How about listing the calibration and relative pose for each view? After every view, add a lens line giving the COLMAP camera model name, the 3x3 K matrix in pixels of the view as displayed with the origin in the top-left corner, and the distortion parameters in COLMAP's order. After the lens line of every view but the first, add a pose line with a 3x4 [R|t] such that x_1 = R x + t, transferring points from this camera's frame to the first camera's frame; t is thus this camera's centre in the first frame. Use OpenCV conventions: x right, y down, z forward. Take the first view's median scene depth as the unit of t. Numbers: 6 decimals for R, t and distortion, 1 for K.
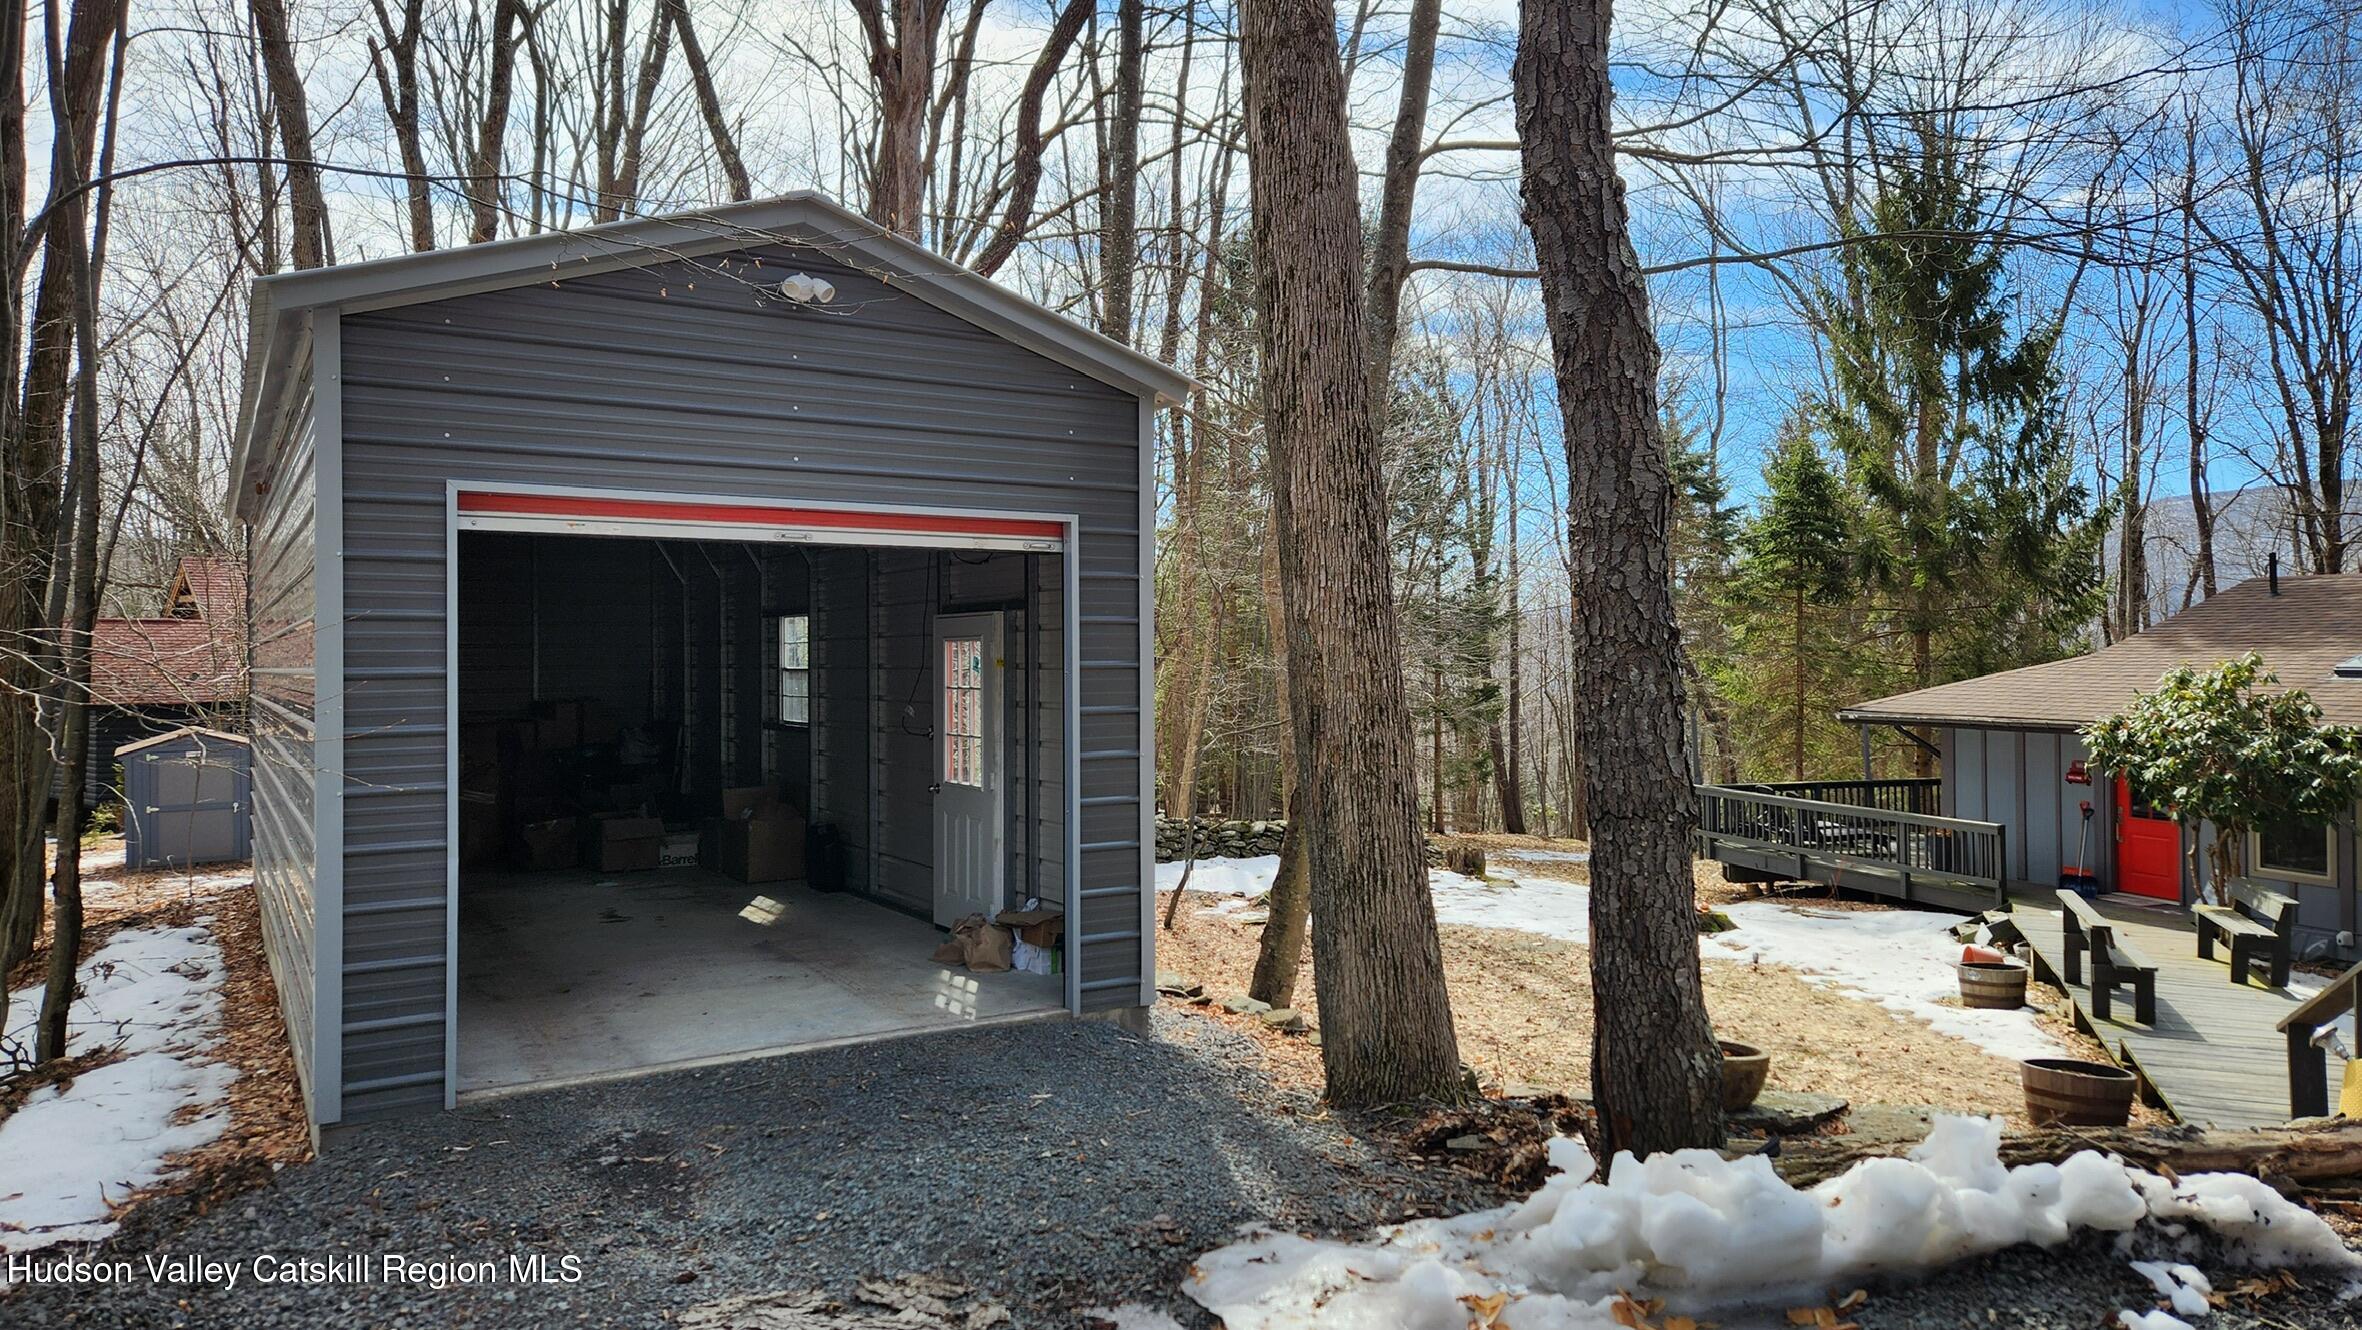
lens RADIAL K [[1559.8, 0, 1209.3], [0, 1559.8, 650.5], [0, 0, 1]] dist [0.098071, -0.084343]
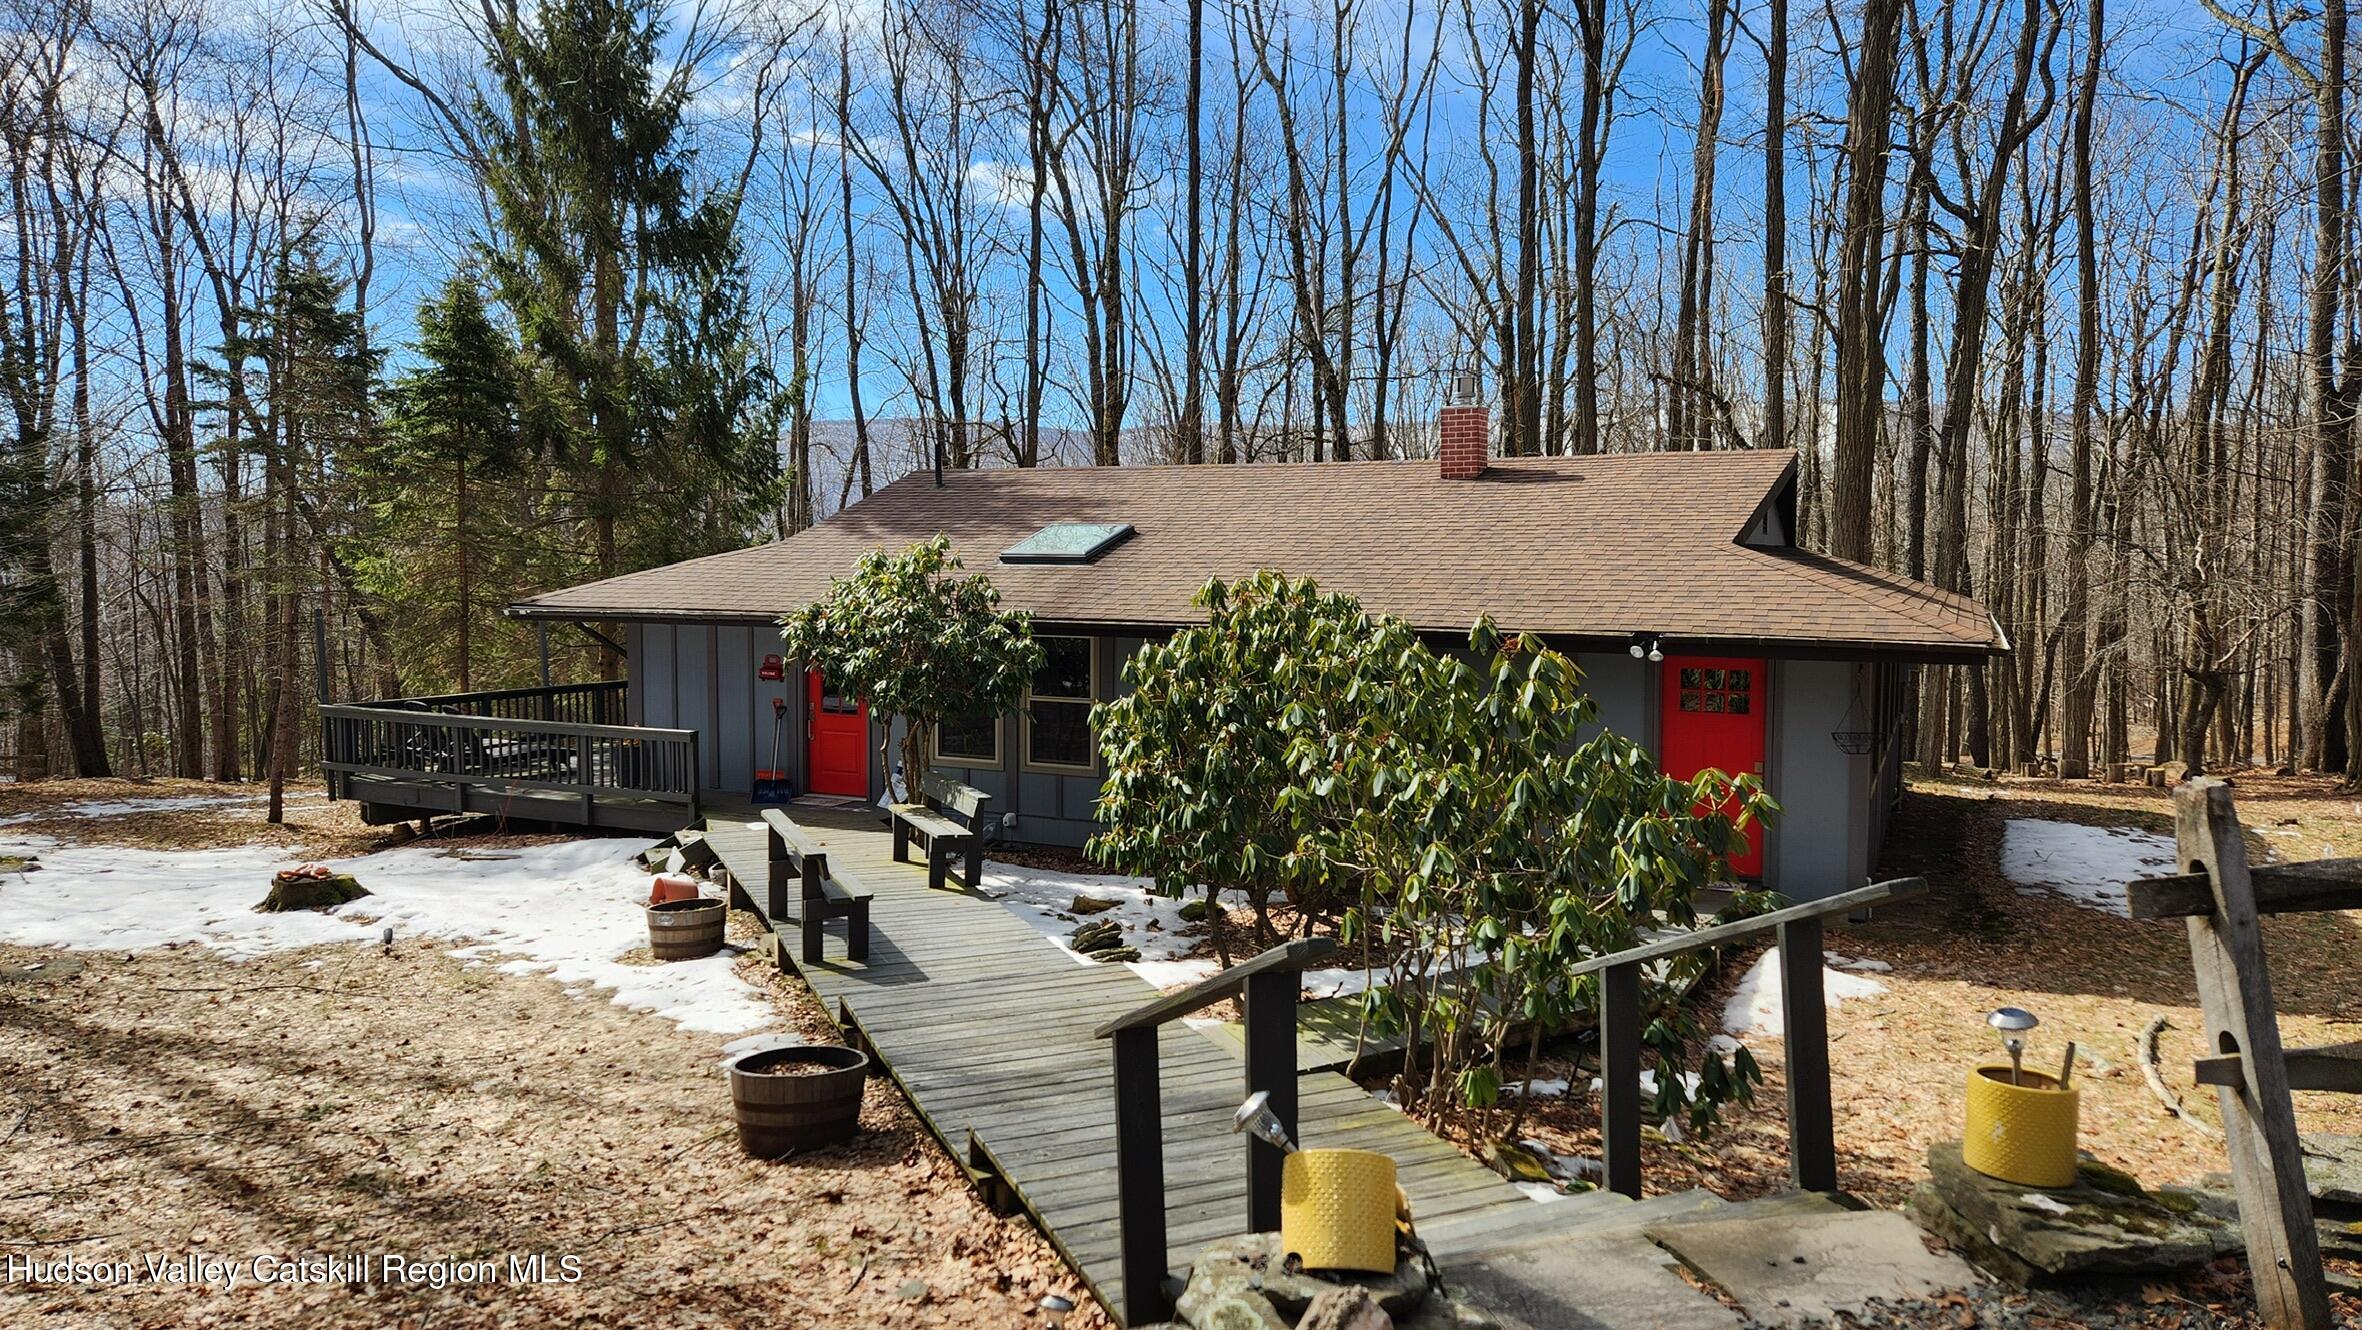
lens RADIAL K [[1559.8, 0, 1209.3], [0, 1559.8, 650.5], [0, 0, 1]] dist [0.098071, -0.084343]
pose [[0.706898, -0.033102, 0.706541, 0.171265], [-0.010890, 0.998277, 0.057666, 0.023418], [-0.707232, -0.048458, 0.705319, 0.373999]]
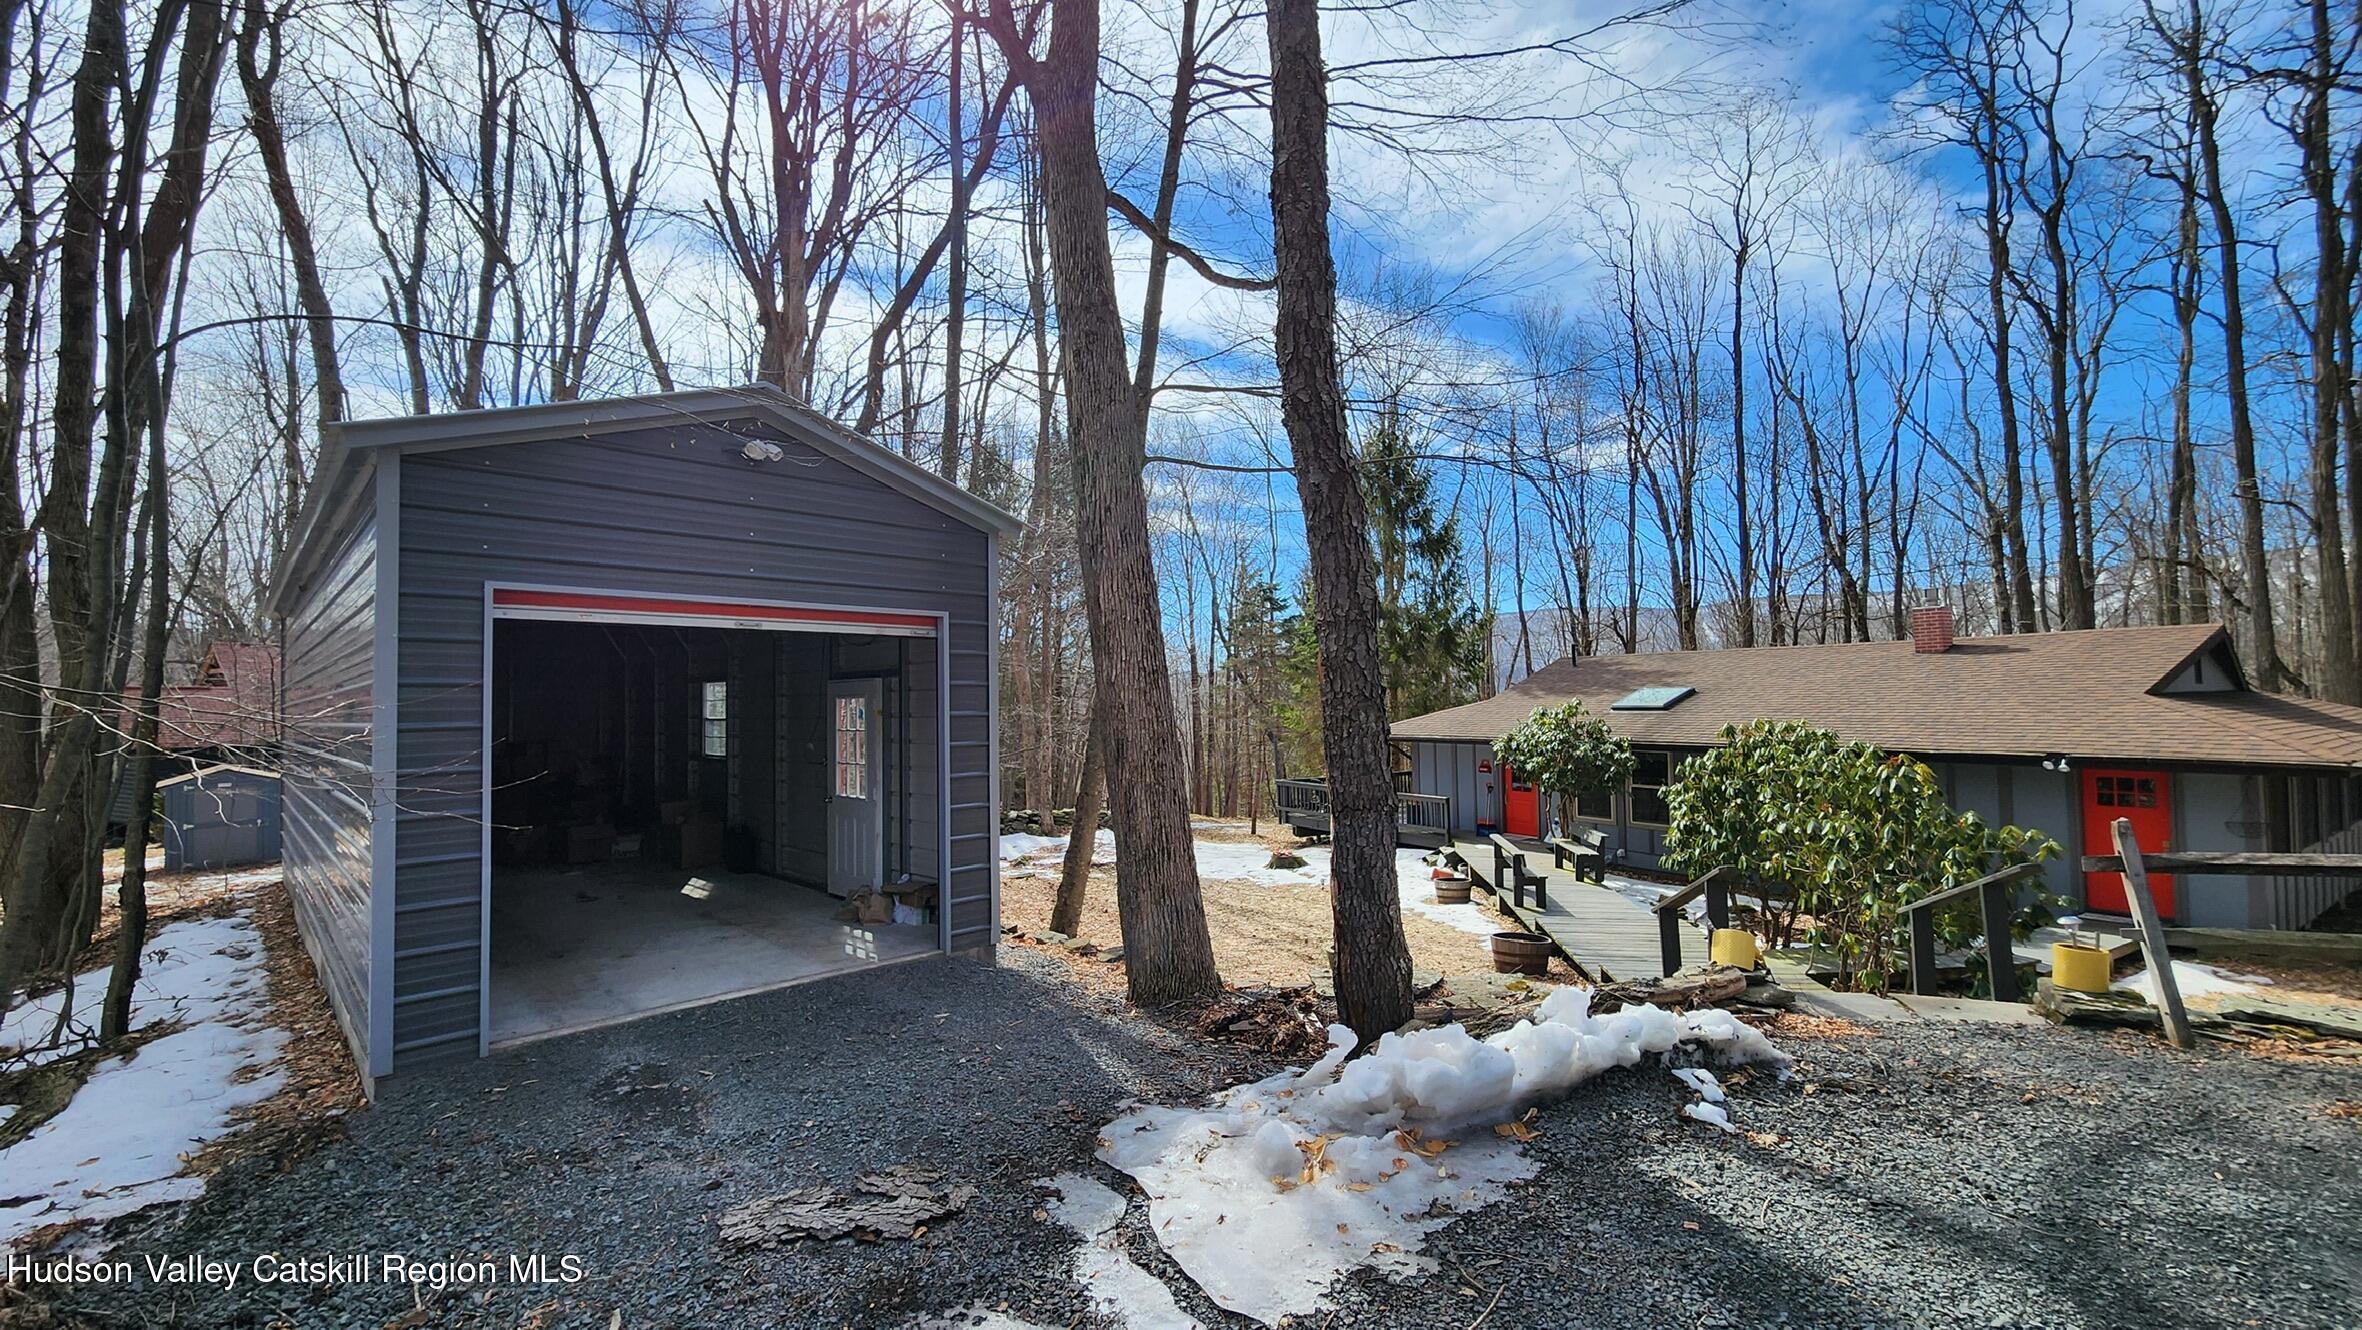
lens RADIAL K [[958.2, 0, 1173.2], [0, 958.2, 669.4], [0, 0, 1]] dist [-0.002441, -0.000181]
pose [[0.975766, -0.002196, 0.218807, -0.059080], [0.009417, 0.999445, -0.031964, -0.001380], [-0.218615, 0.033250, 0.975244, 0.059273]]
